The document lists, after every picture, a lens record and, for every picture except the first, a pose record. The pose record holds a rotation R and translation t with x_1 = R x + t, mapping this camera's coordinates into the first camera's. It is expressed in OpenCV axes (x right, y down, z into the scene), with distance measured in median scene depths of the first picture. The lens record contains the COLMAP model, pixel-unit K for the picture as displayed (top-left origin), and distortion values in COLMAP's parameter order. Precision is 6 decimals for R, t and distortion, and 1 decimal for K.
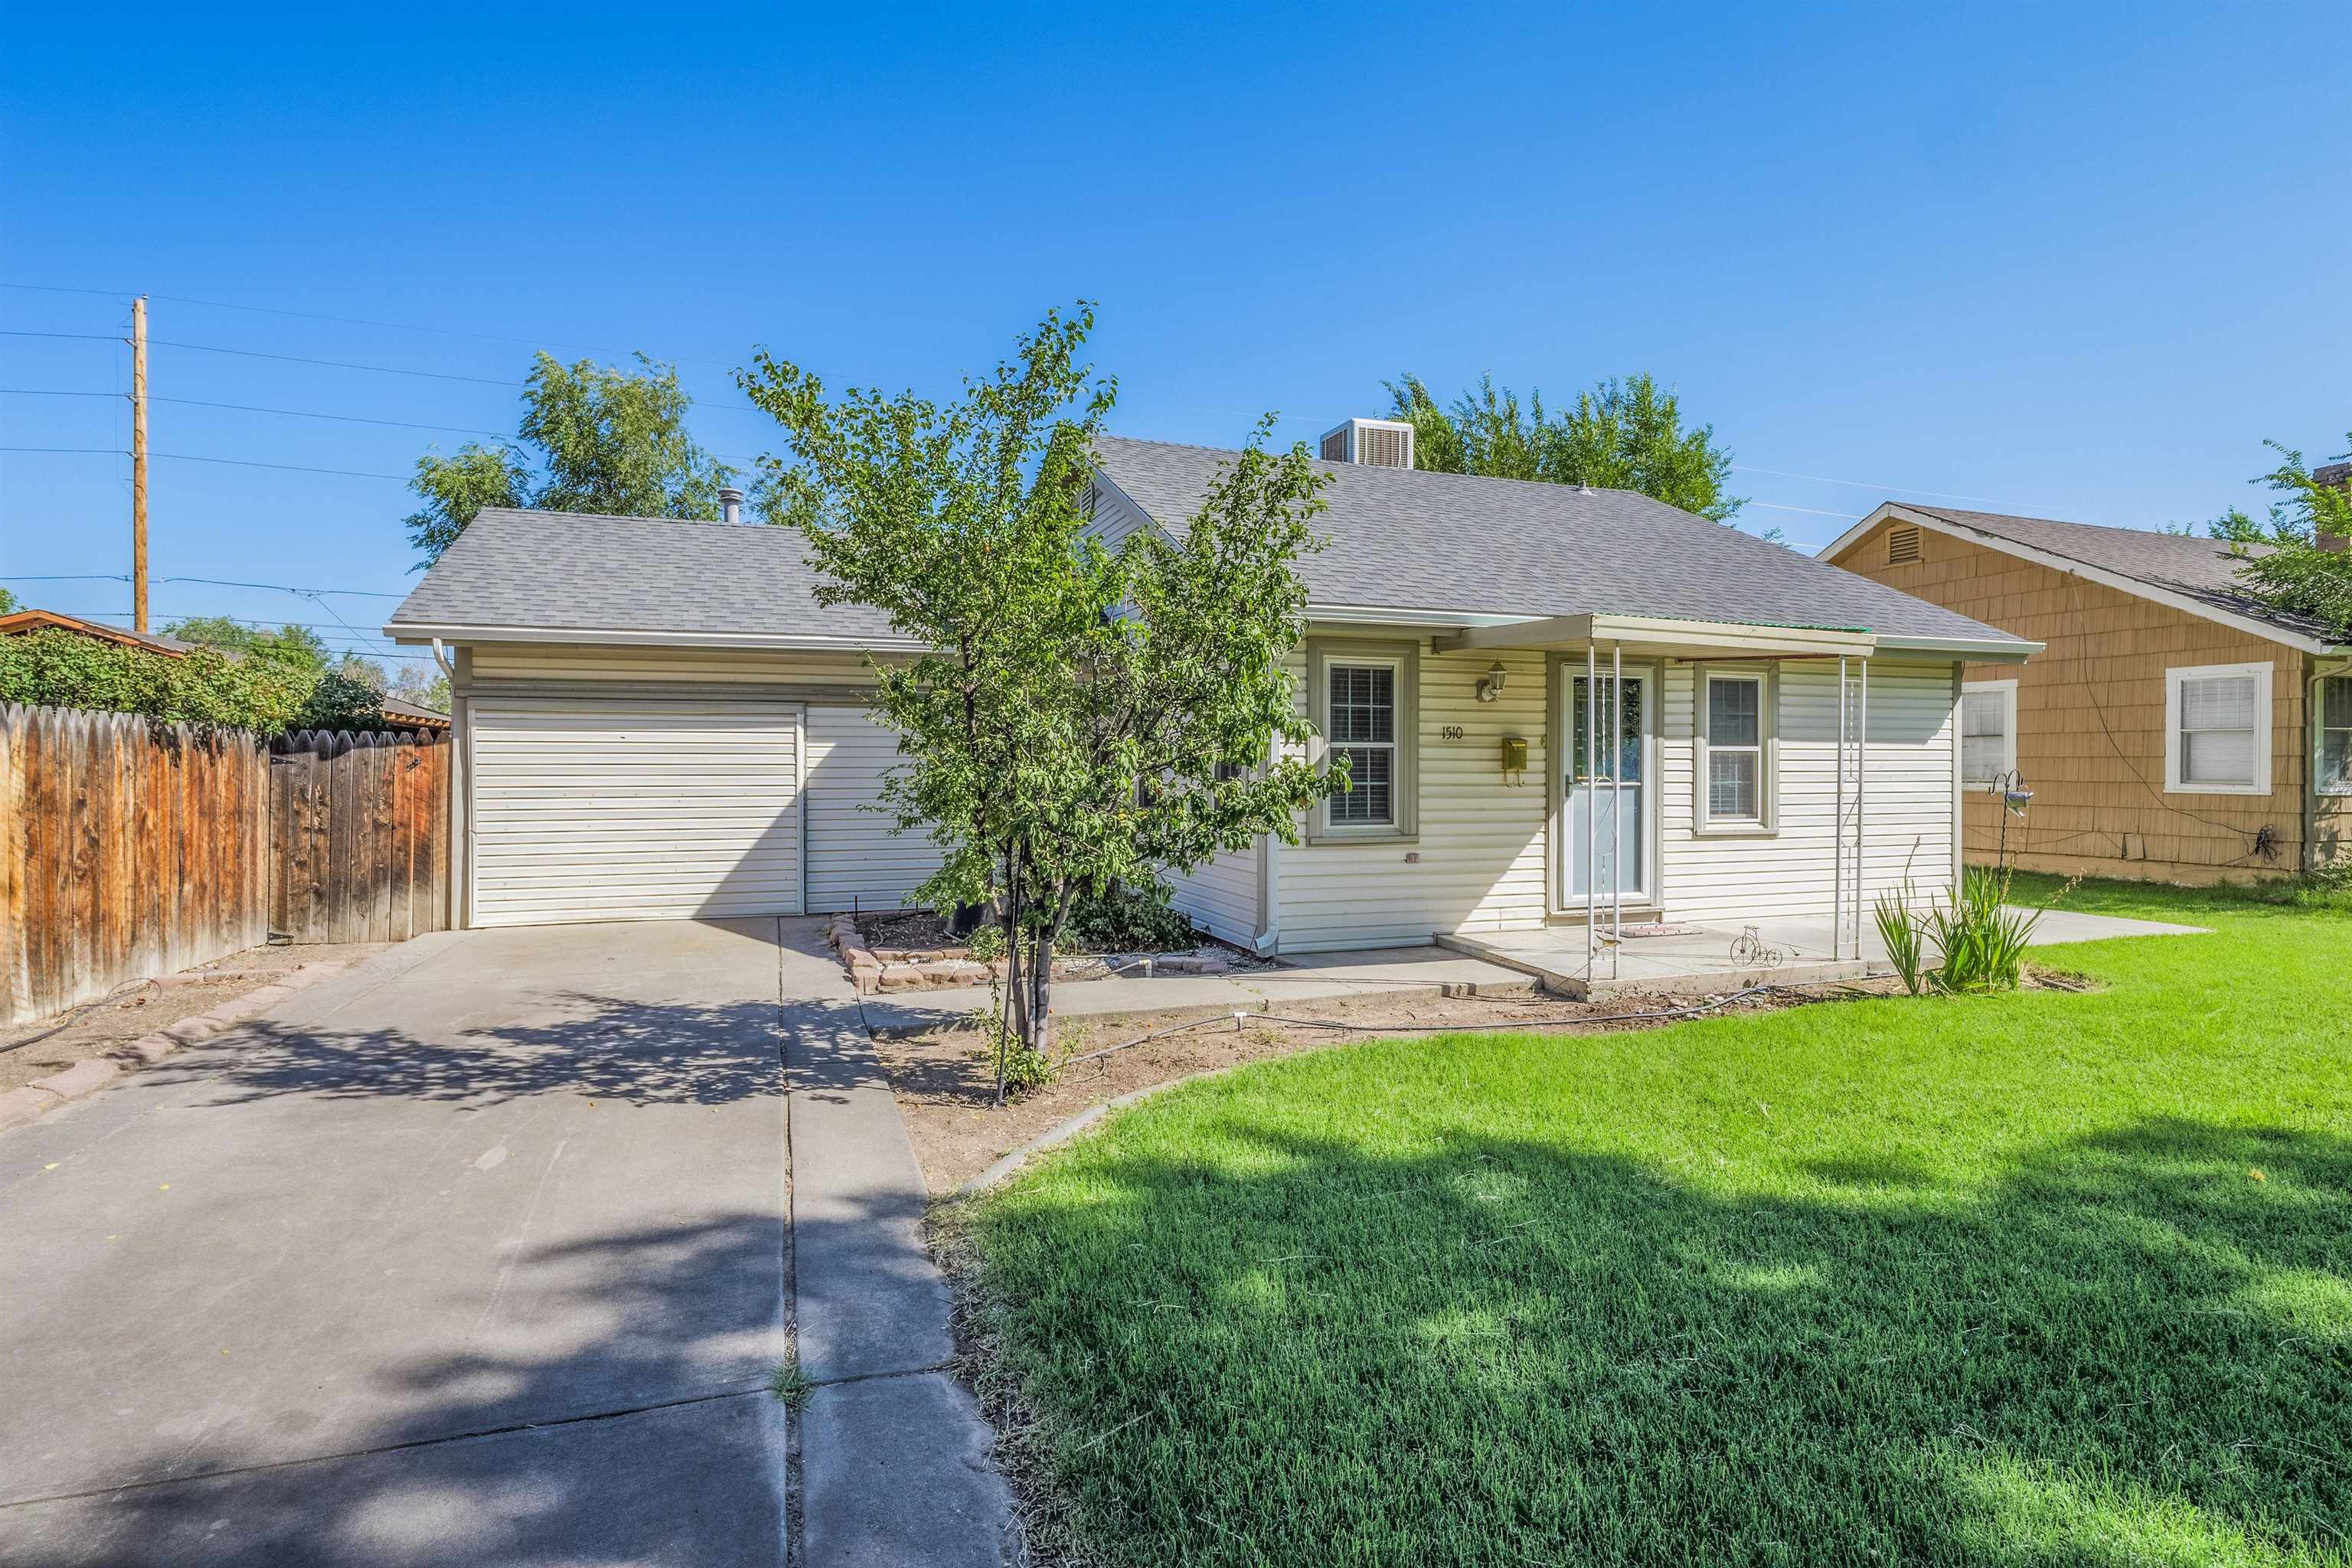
lens RADIAL K [[1136.0, 0, 1181.7], [0, 1136.0, 770.4], [0, 0, 1]] dist [-0.007939, -0.004329]
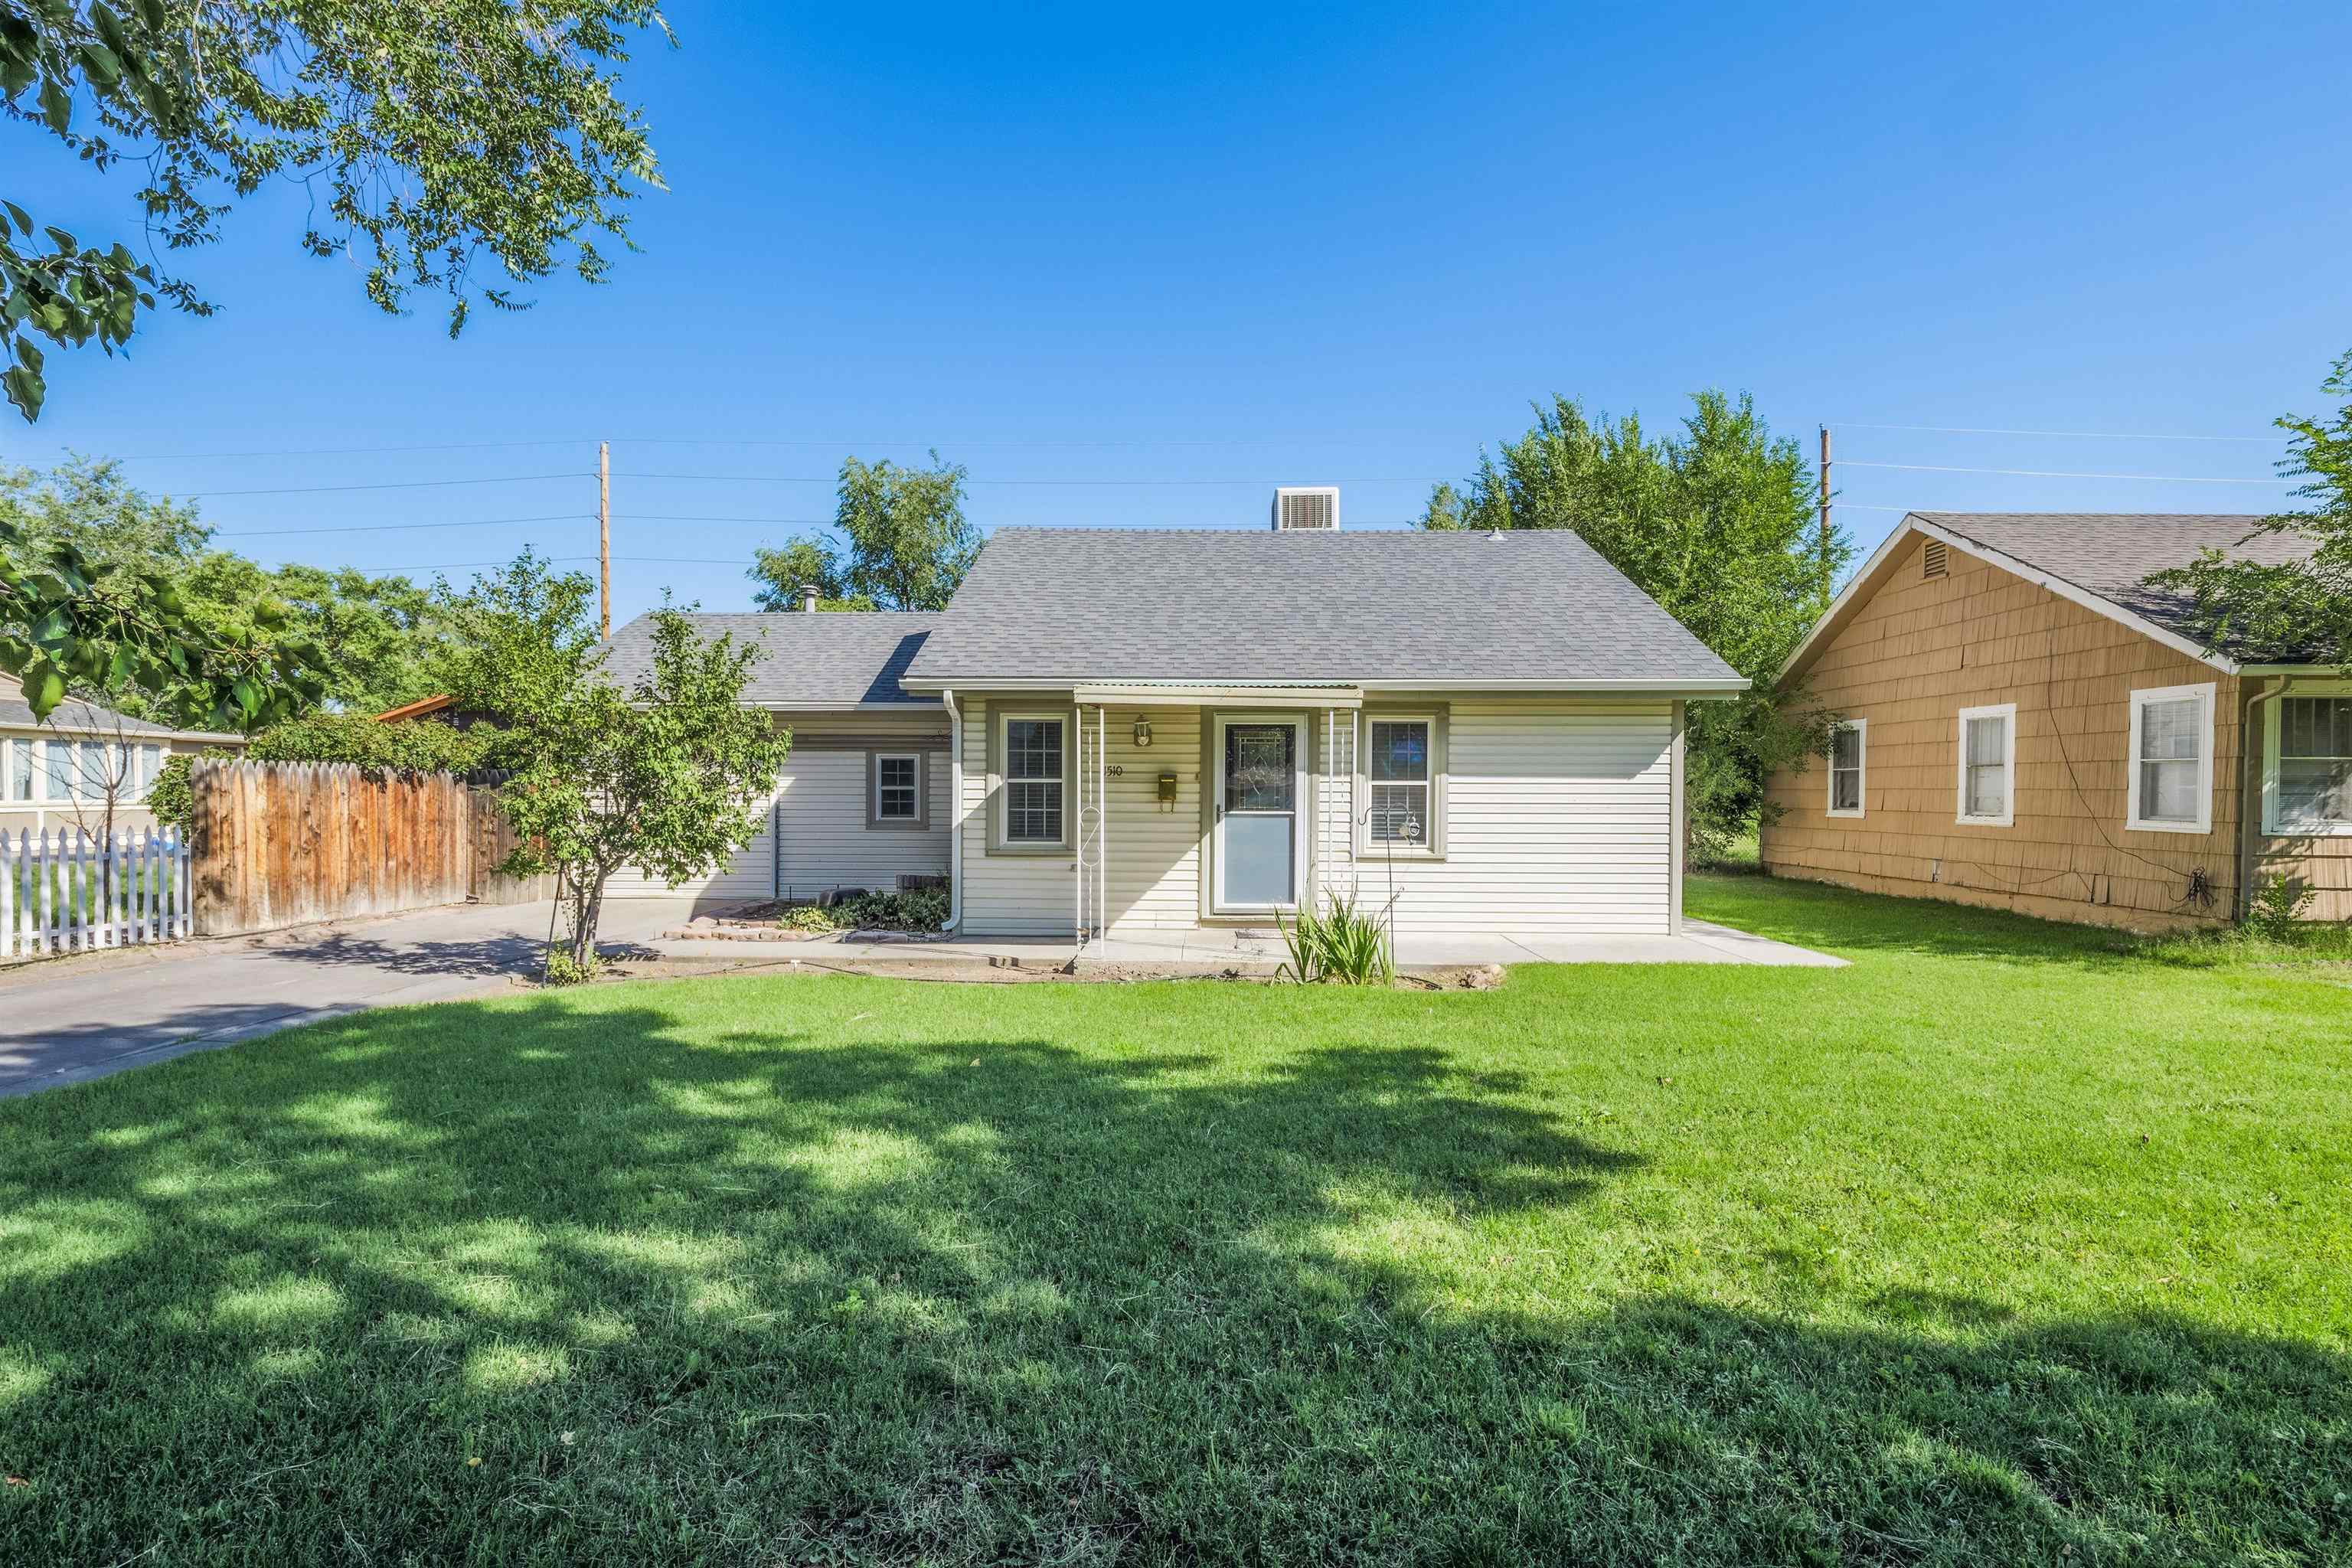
lens RADIAL K [[1136.0, 0, 1163.5], [0, 1136.0, 808.2], [0, 0, 1]] dist [-0.007939, -0.004329]
pose [[0.934631, 0.009883, -0.355482, 0.698087], [-0.005082, 0.999883, 0.014437, -0.009327], [0.355584, -0.011687, 0.934571, -0.159691]]
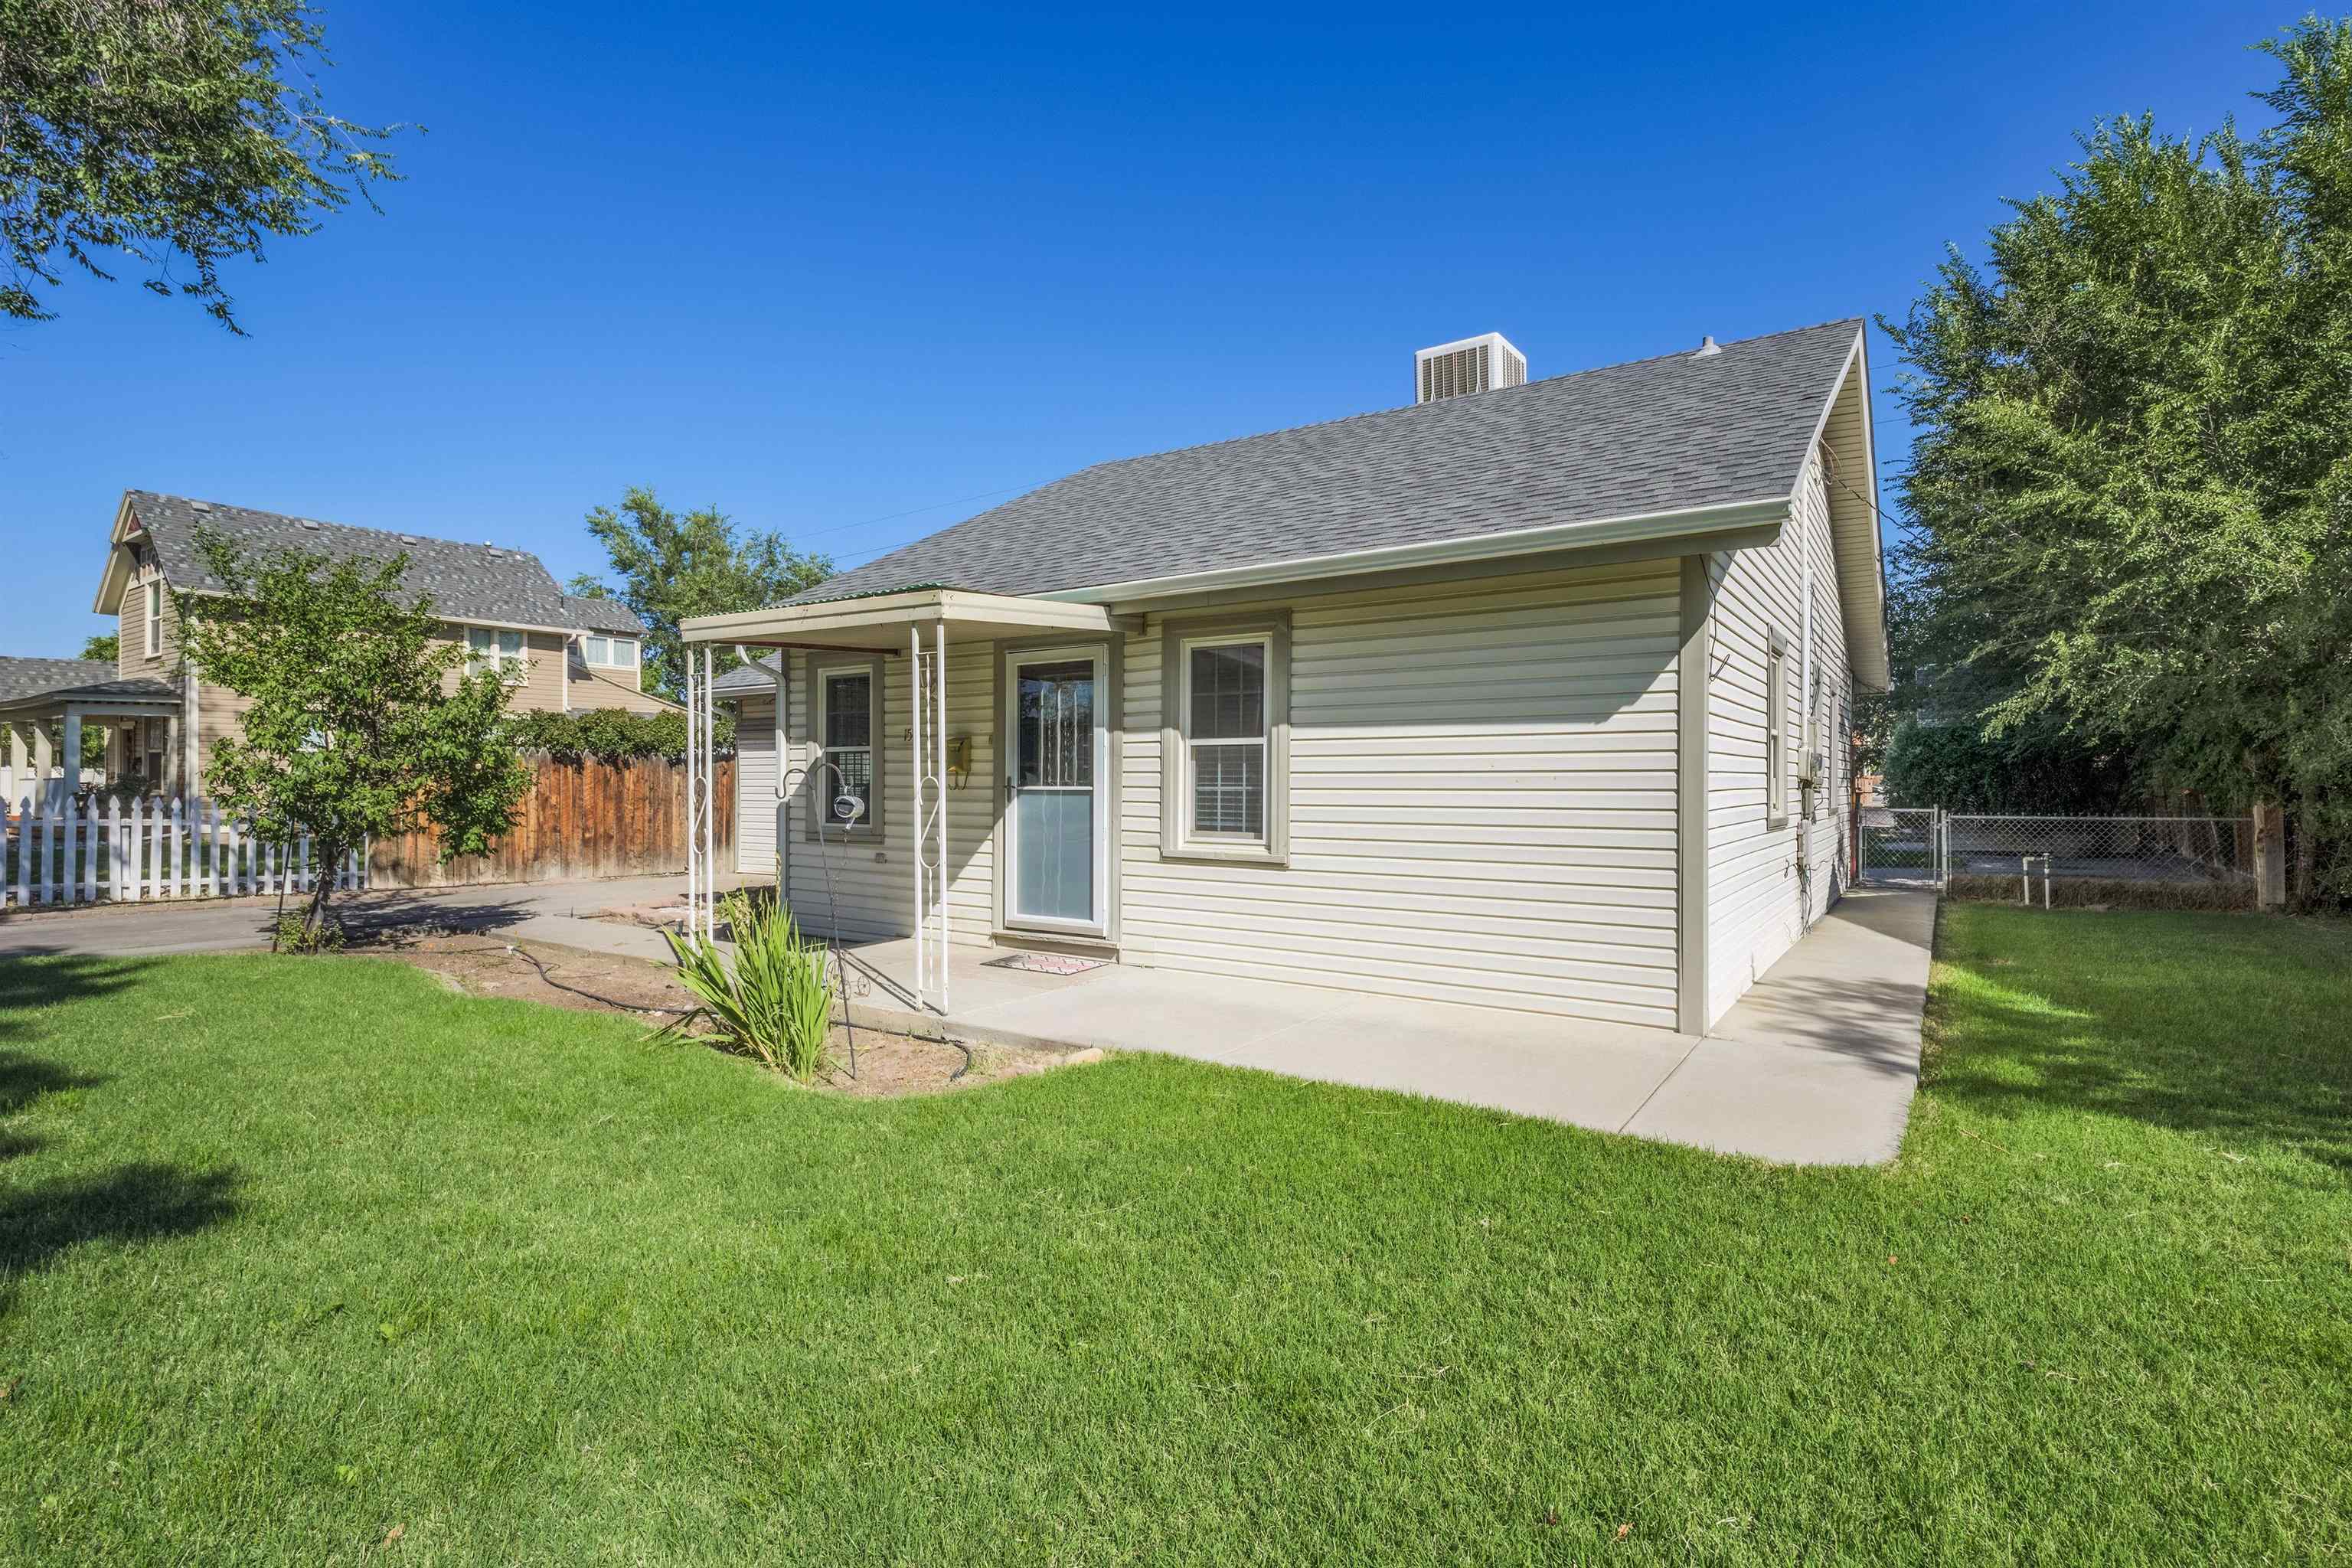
lens RADIAL K [[1136.0, 0, 1174.8], [0, 1136.0, 779.7], [0, 0, 1]] dist [-0.007939, -0.004329]
pose [[0.588111, 0.000076, -0.808780, 1.097900], [-0.001497, 0.999998, -0.000994, 0.006496], [0.808779, 0.001795, 0.588110, 0.565119]]
